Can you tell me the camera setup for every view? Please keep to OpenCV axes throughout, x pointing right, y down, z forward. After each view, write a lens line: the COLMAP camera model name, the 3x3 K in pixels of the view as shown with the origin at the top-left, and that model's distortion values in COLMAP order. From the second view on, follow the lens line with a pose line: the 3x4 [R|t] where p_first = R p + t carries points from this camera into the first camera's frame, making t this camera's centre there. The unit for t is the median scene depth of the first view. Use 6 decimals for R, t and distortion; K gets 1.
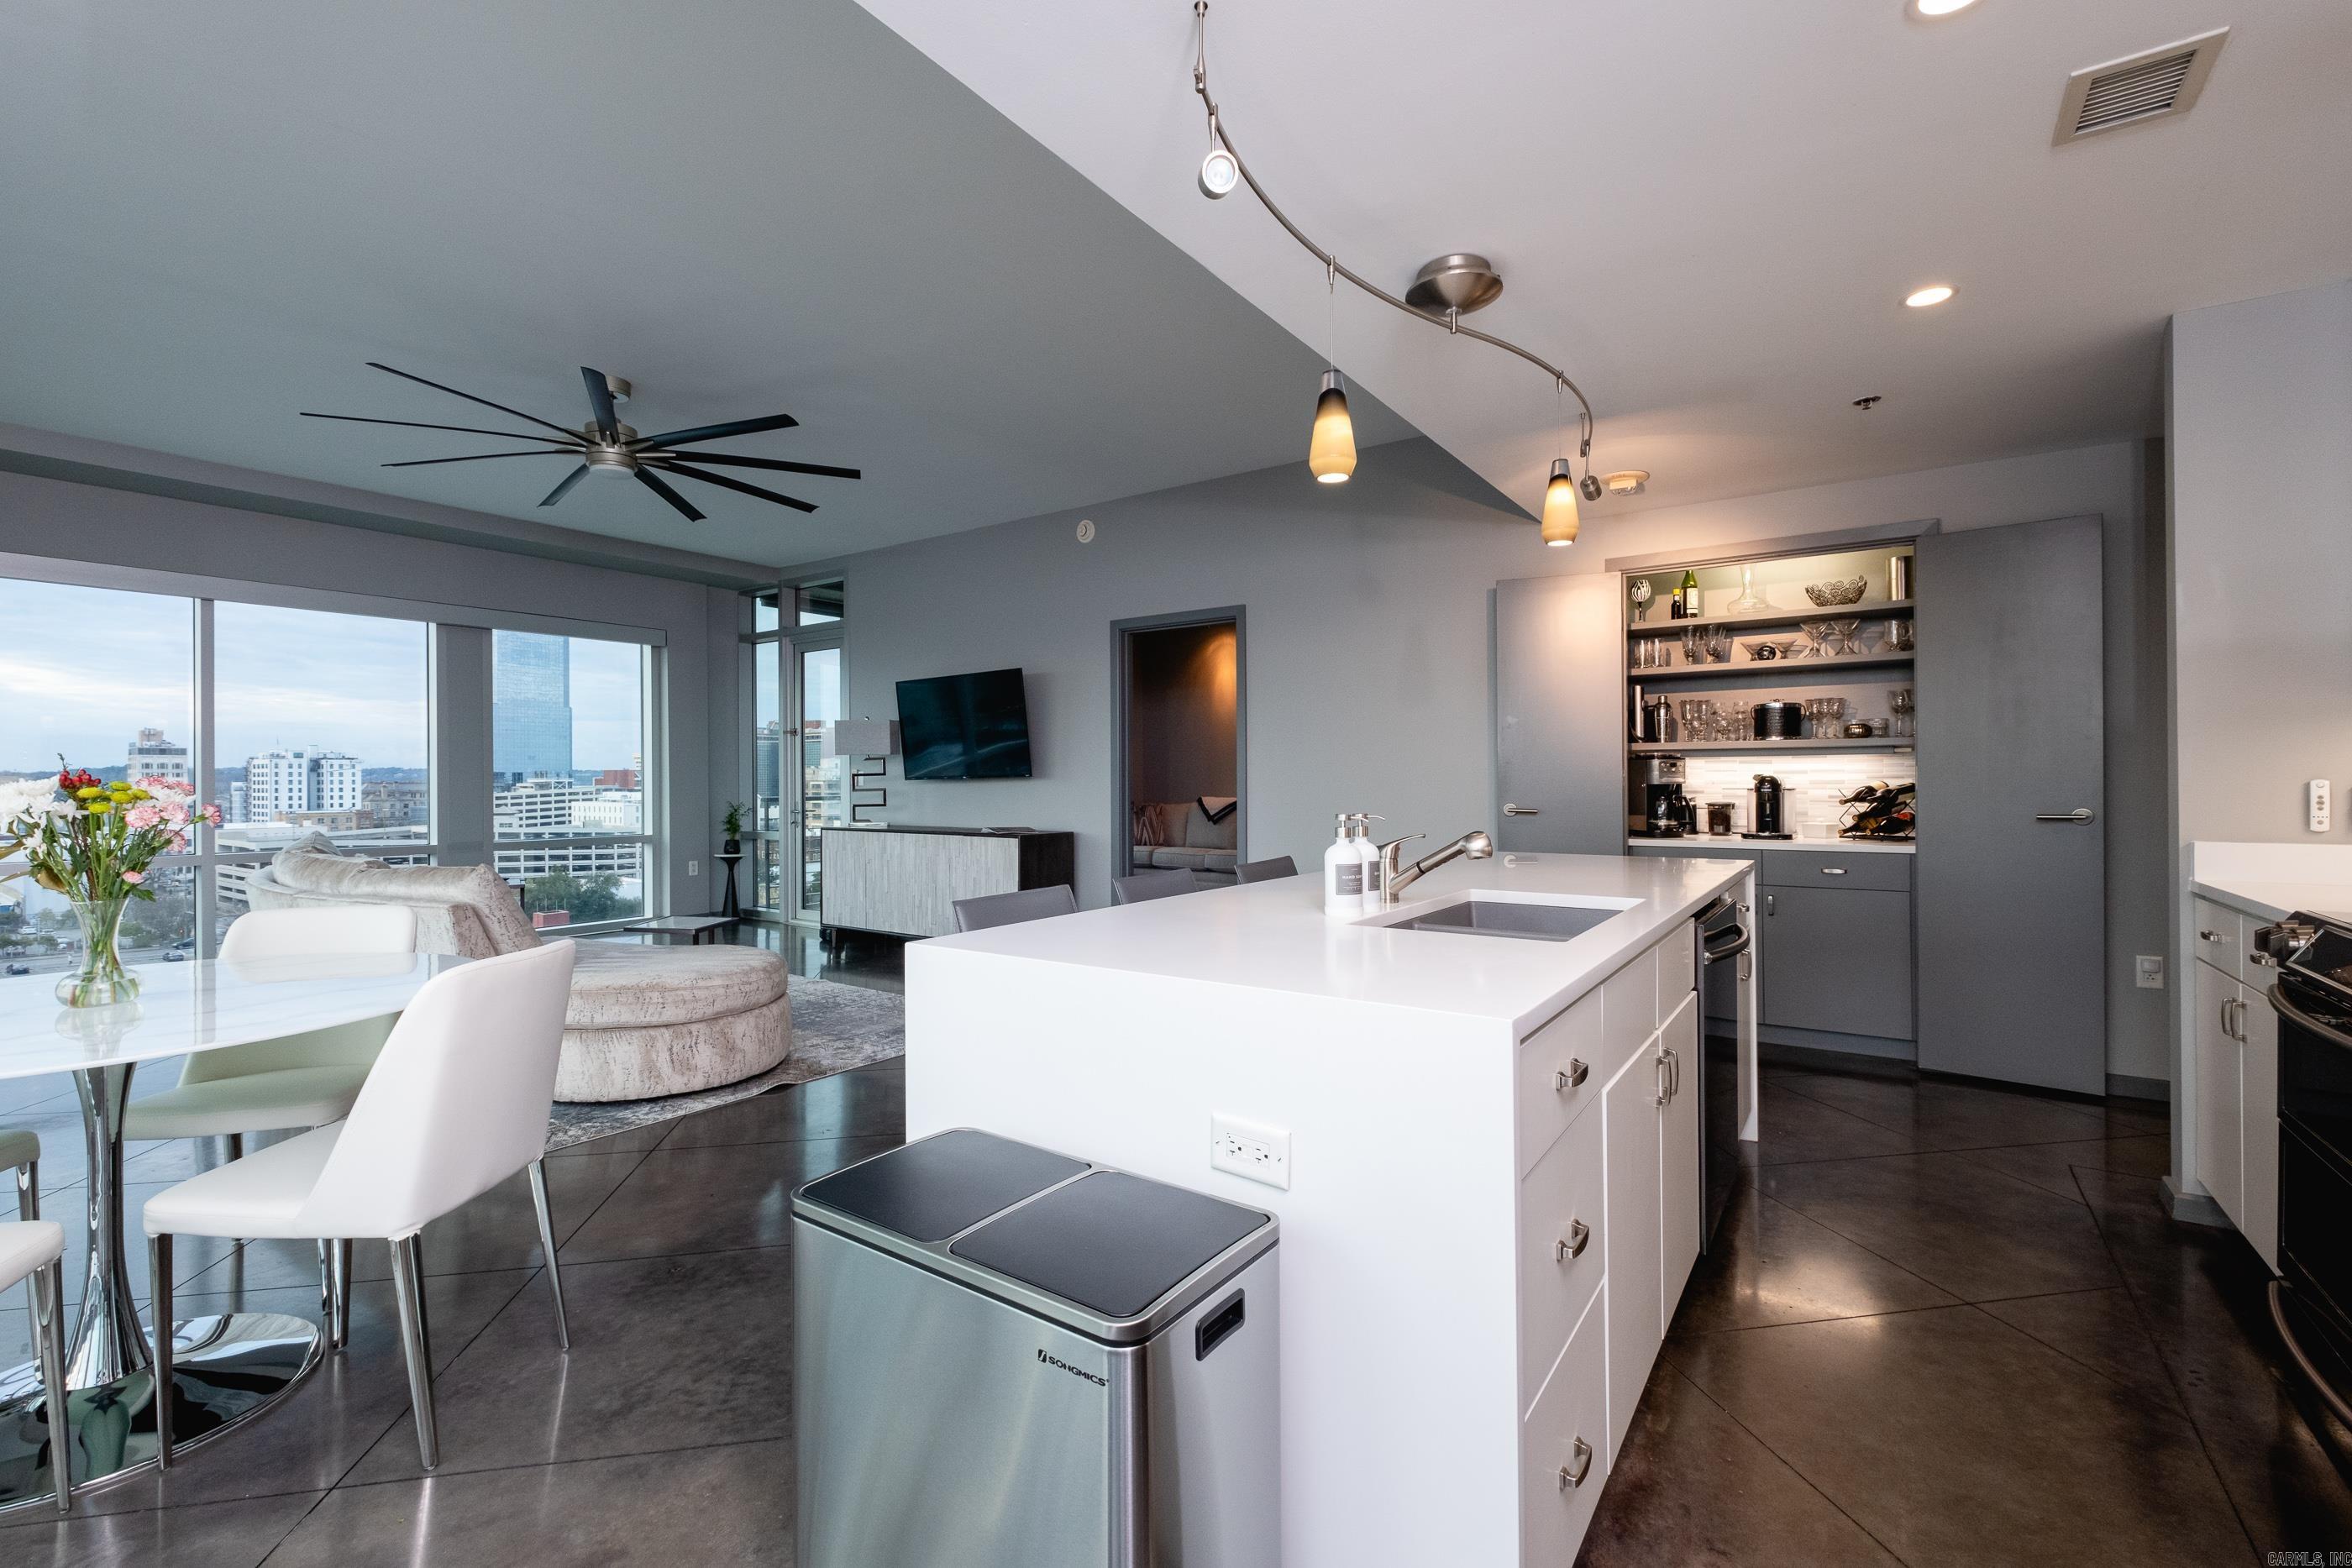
lens RADIAL K [[1030.7, 0, 1165.4], [0, 1030.7, 774.4], [0, 0, 1]] dist [0.005987, -0.005196]
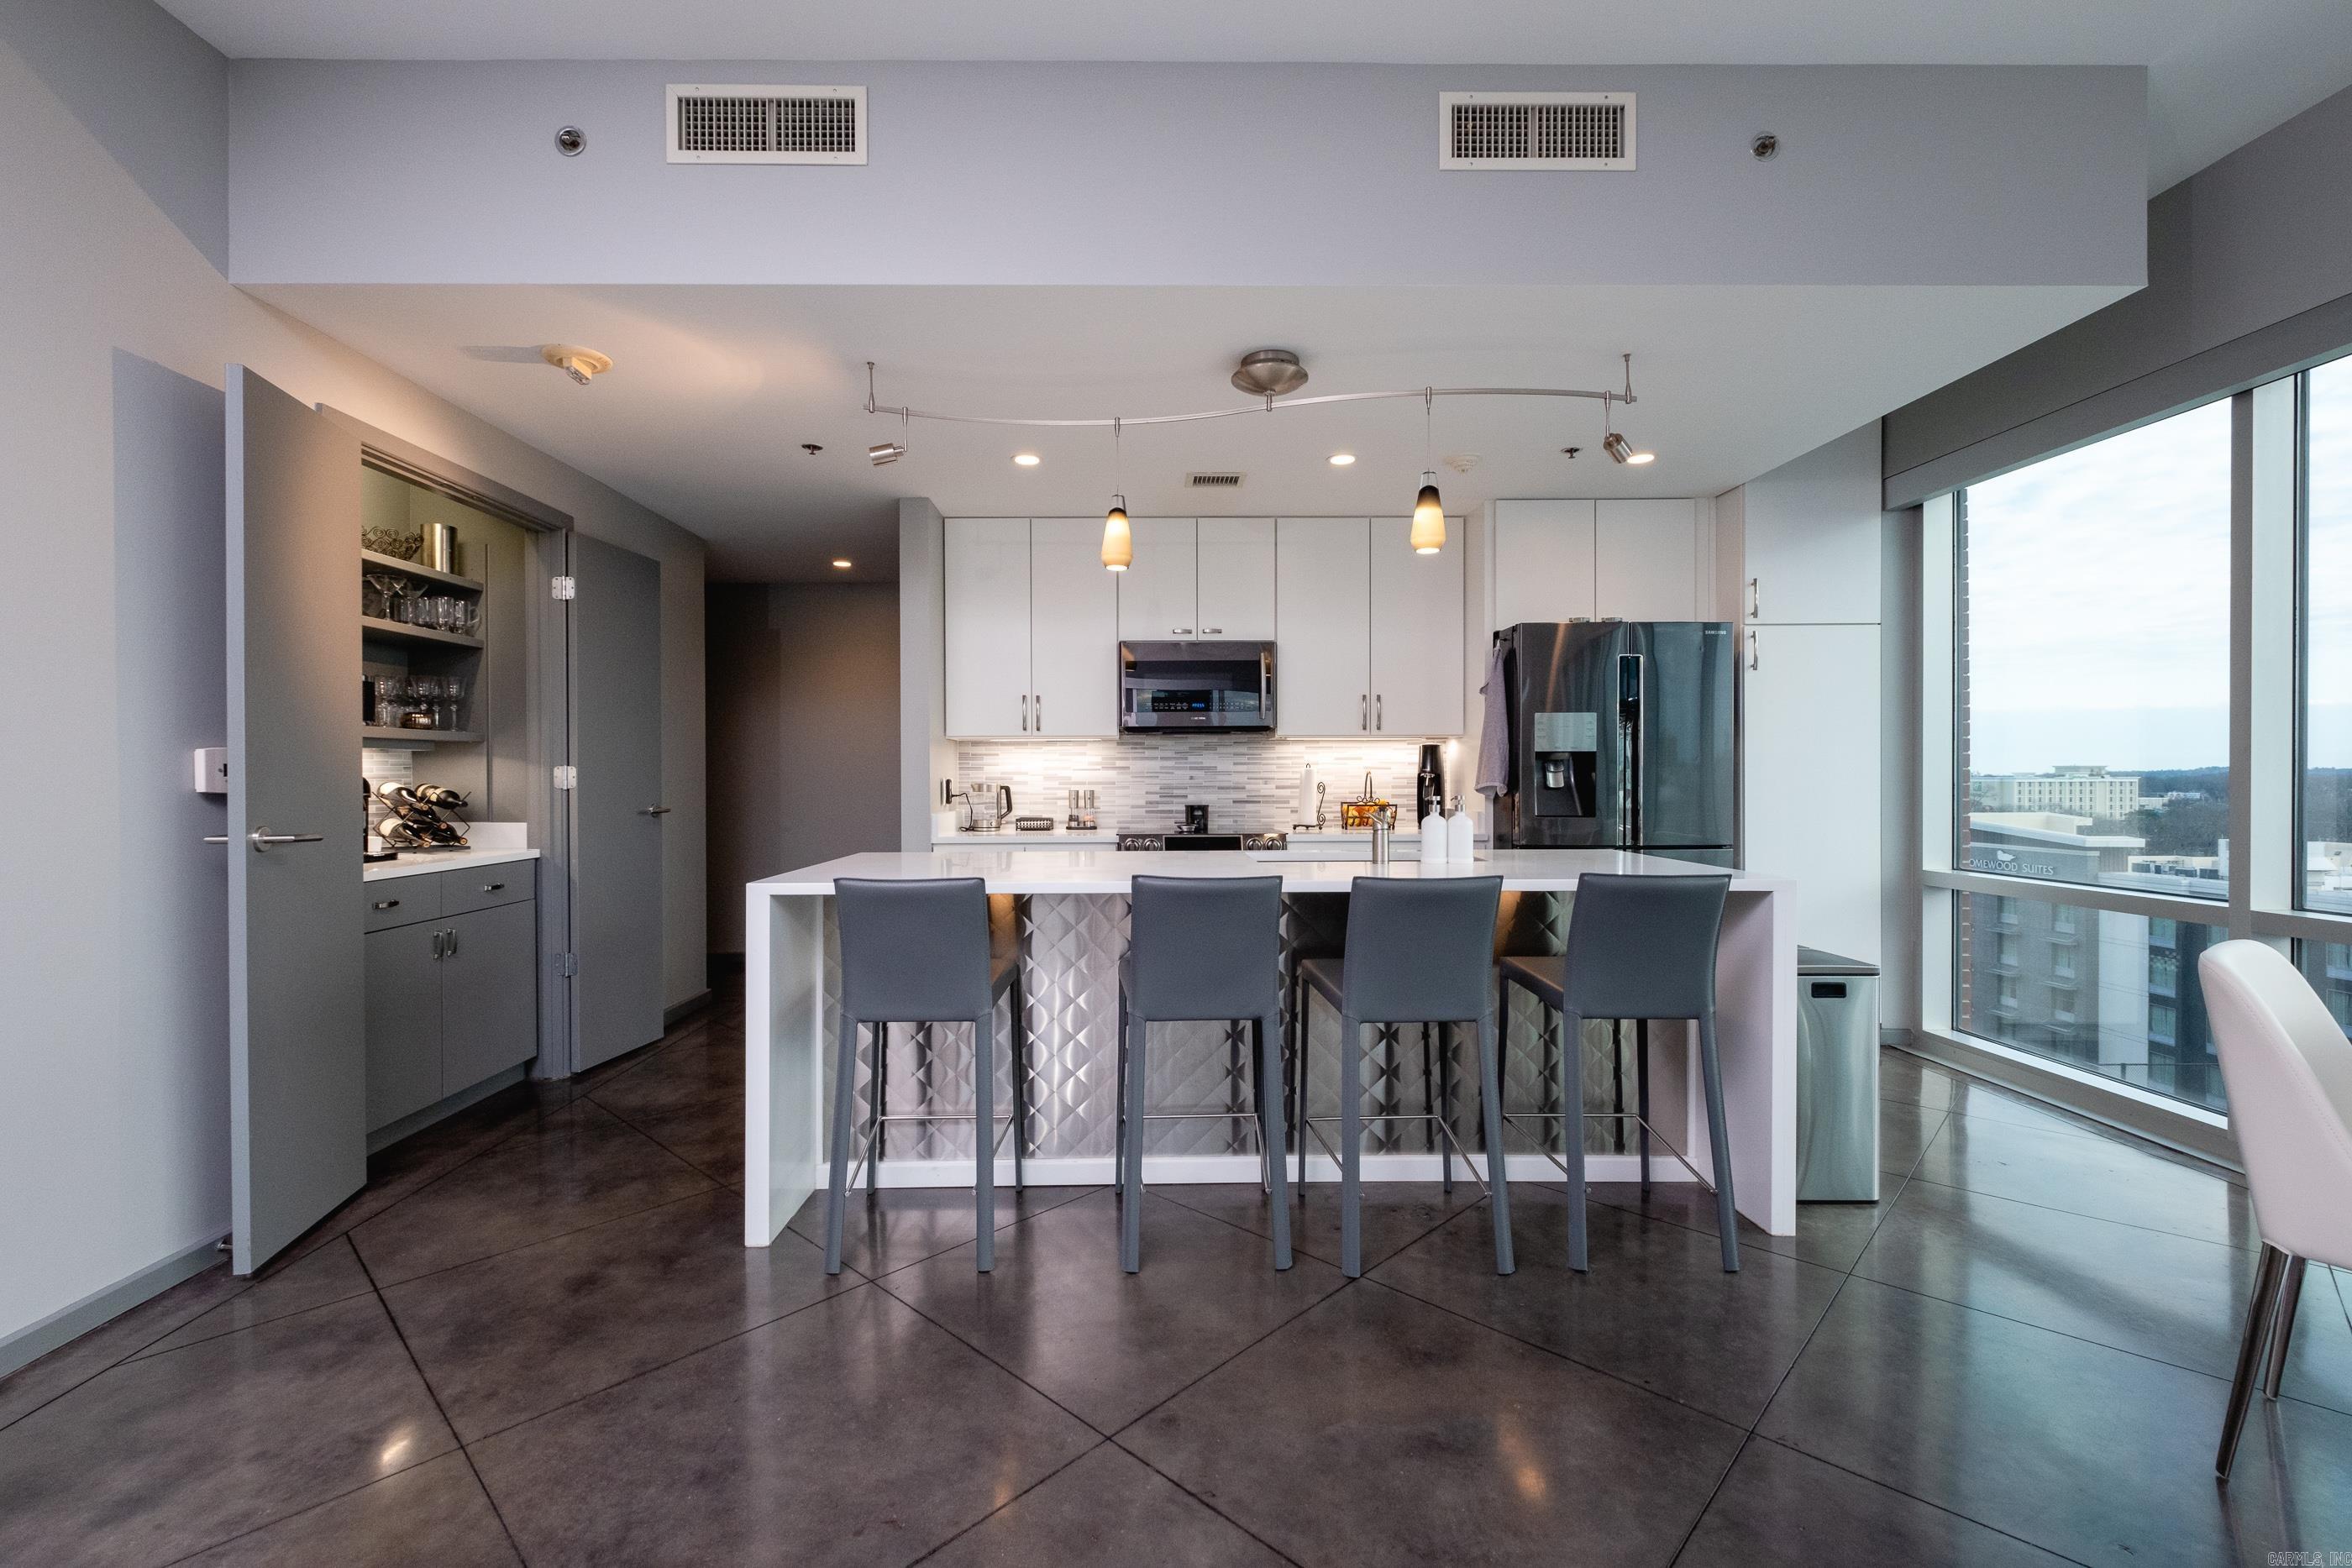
lens RADIAL K [[1030.7, 0, 1152.4], [0, 1030.7, 783.2], [0, 0, 1]] dist [0.005987, -0.005196]
pose [[-0.589465, 0.004018, 0.807784, -0.178548], [0.003714, 0.999991, -0.002264, 0.005905], [-0.807785, 0.001666, -0.589475, 0.527906]]
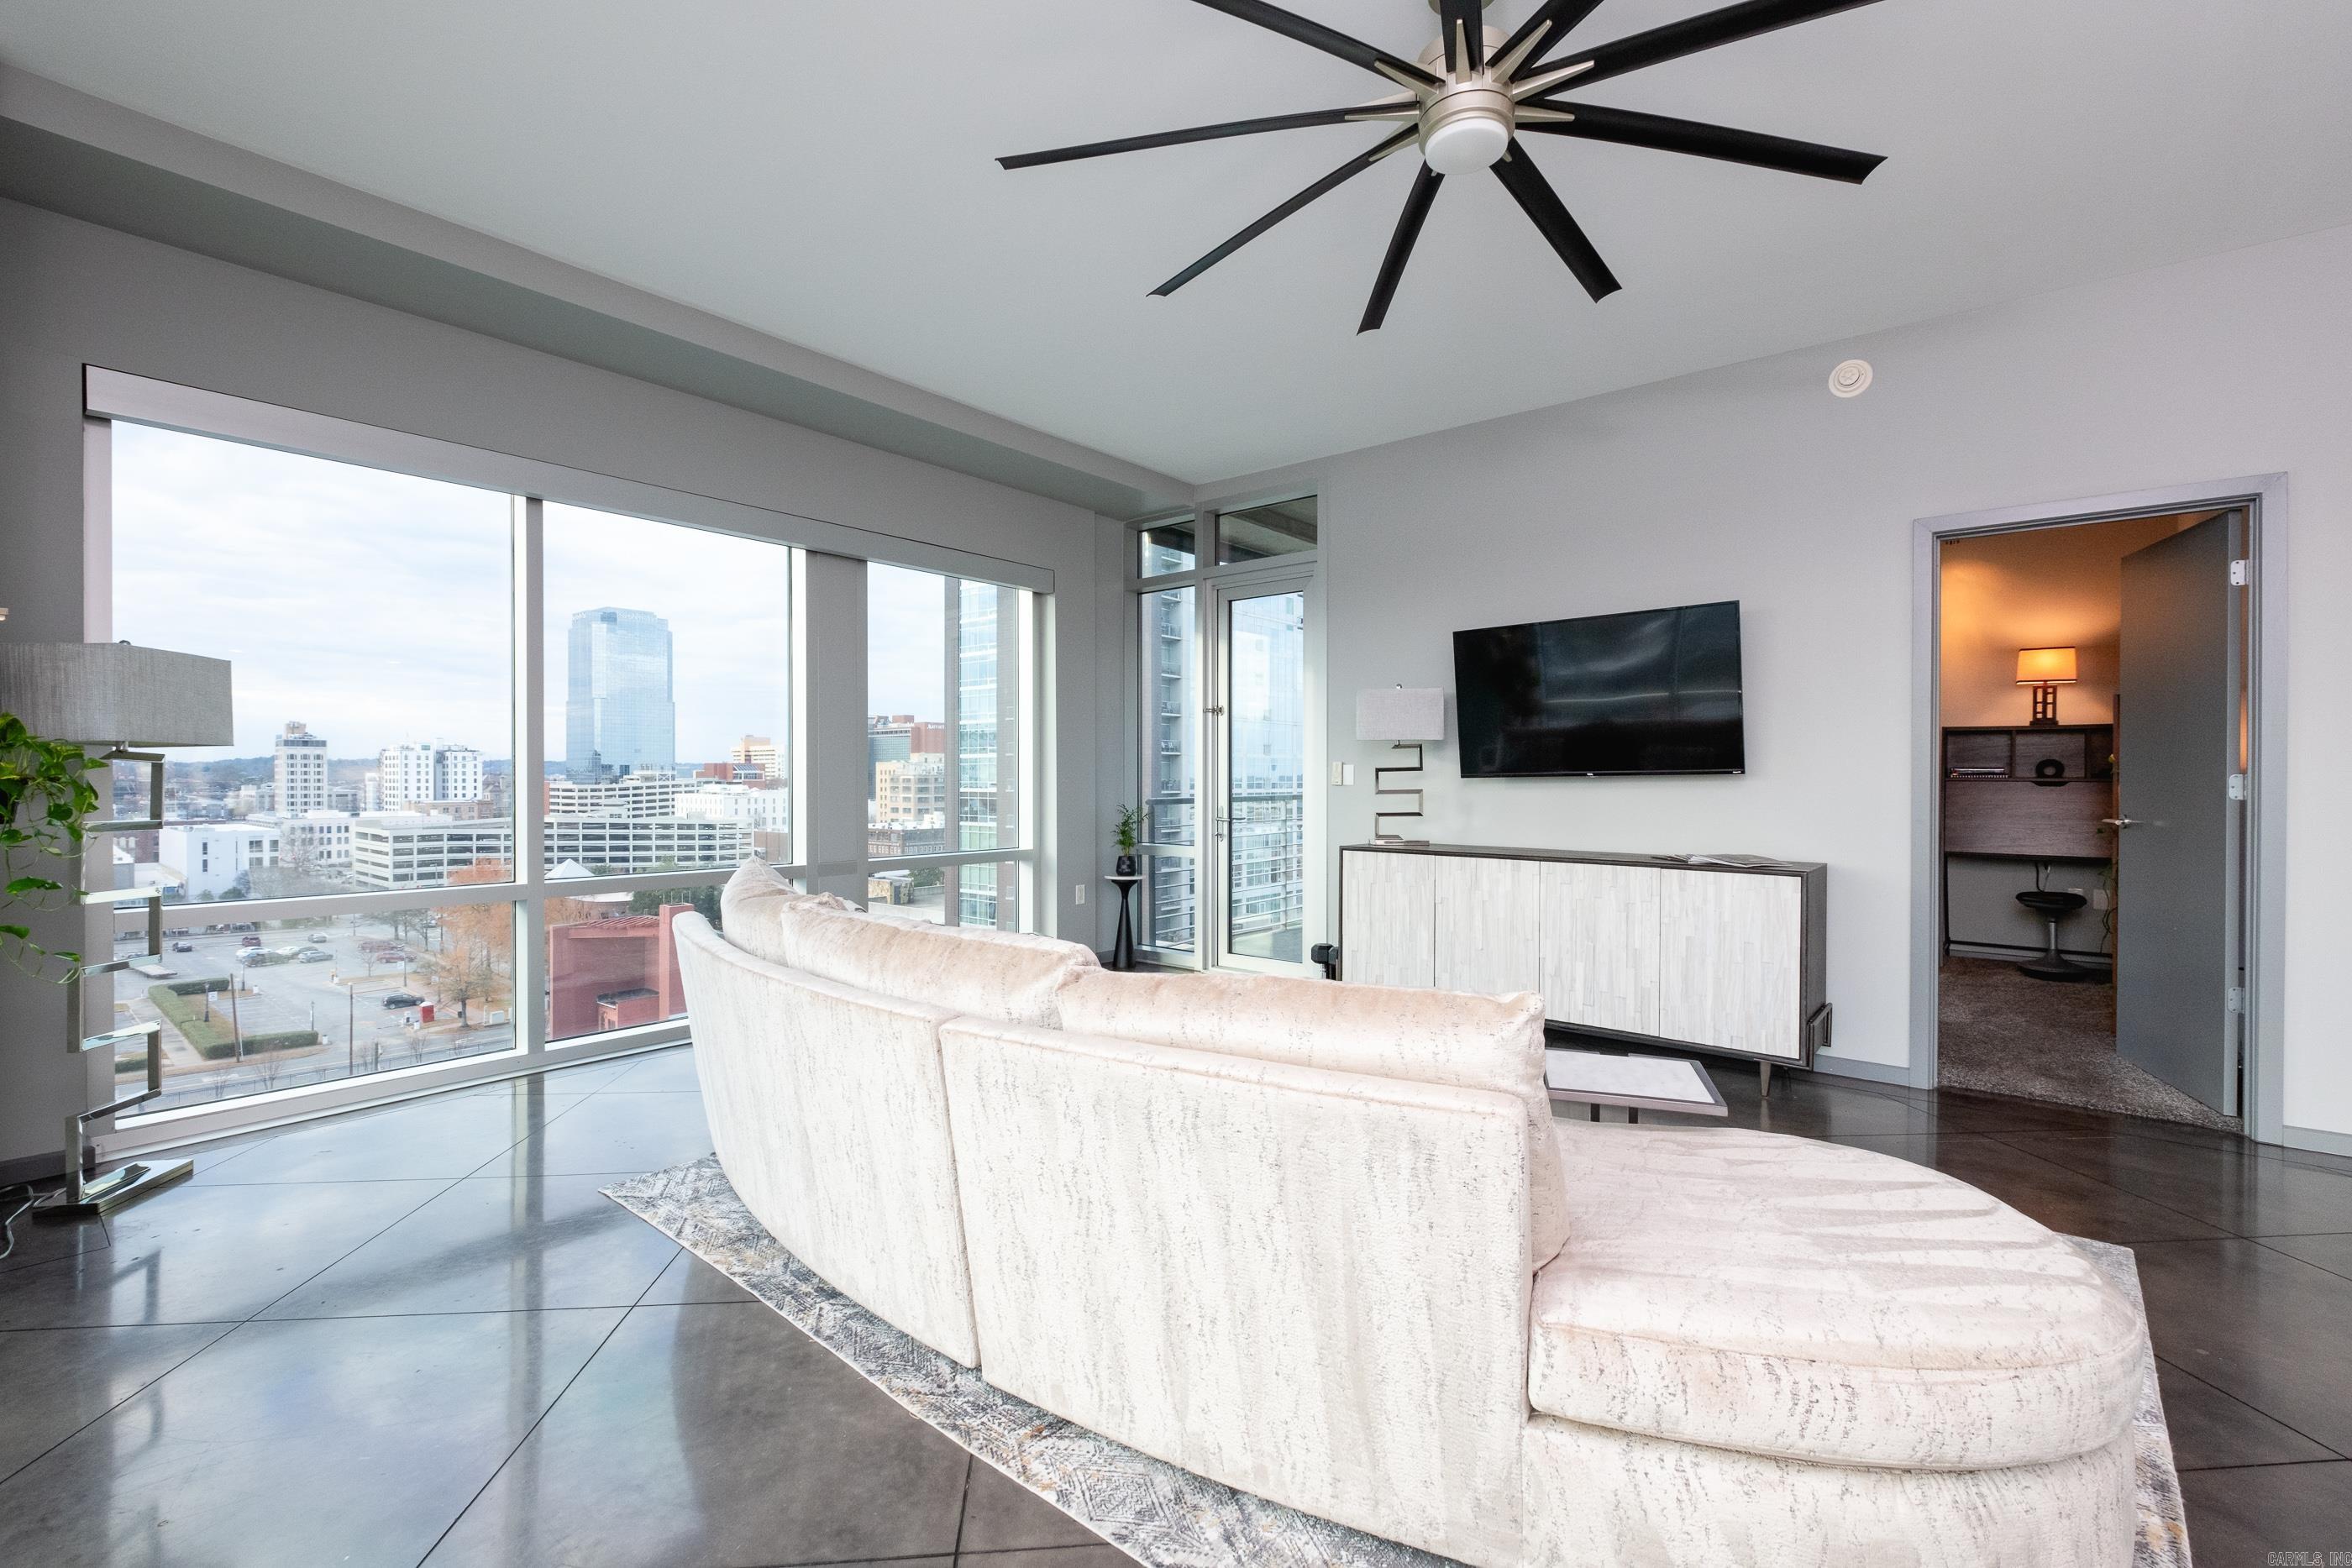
lens RADIAL K [[1030.7, 0, 1169.9], [0, 1030.7, 783.8], [0, 0, 1]] dist [0.005987, -0.005196]
pose [[0.997255, 0.007328, -0.073679, -0.333528], [-0.006404, 0.999898, 0.012769, 0.001506], [0.073765, -0.012262, 0.997200, 0.263263]]
